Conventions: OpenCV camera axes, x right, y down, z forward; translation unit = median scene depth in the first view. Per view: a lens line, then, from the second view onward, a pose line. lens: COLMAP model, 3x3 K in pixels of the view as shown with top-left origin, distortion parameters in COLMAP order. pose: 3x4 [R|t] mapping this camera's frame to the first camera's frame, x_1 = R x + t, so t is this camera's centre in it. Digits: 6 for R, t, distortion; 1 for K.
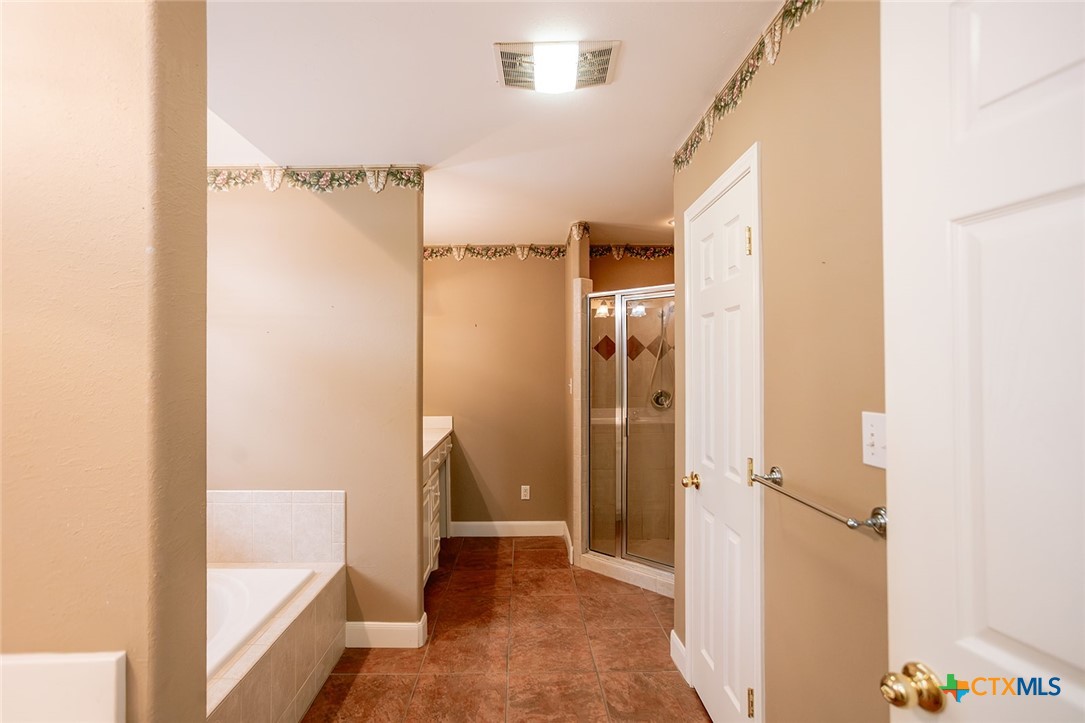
lens RADIAL K [[531.3, 0, 532.7], [0, 531.3, 362.0], [0, 0, 1]] dist [-0.045720, 0.038087]
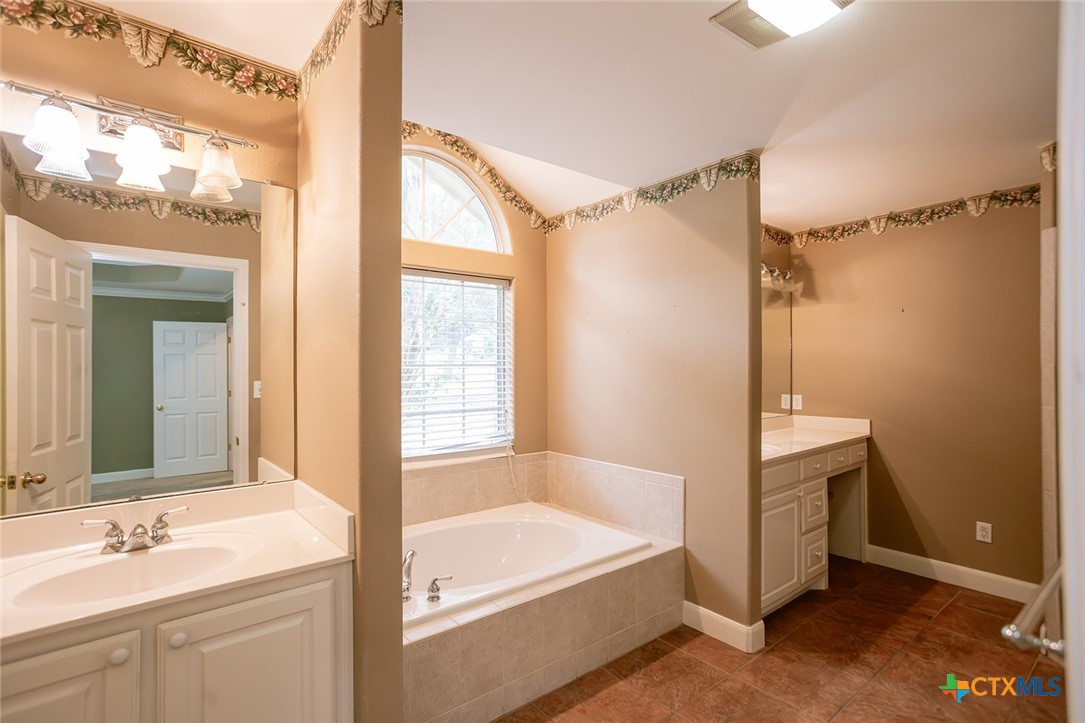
lens RADIAL K [[528.0, 0, 528.9], [0, 528.0, 359.4], [0, 0, 1]] dist [-0.044789, 0.036127]
pose [[0.608647, -0.006927, -0.793411, 0.295839], [0.009146, 0.999957, -0.001714, 0.004038], [0.793389, -0.006213, 0.608684, 0.102421]]
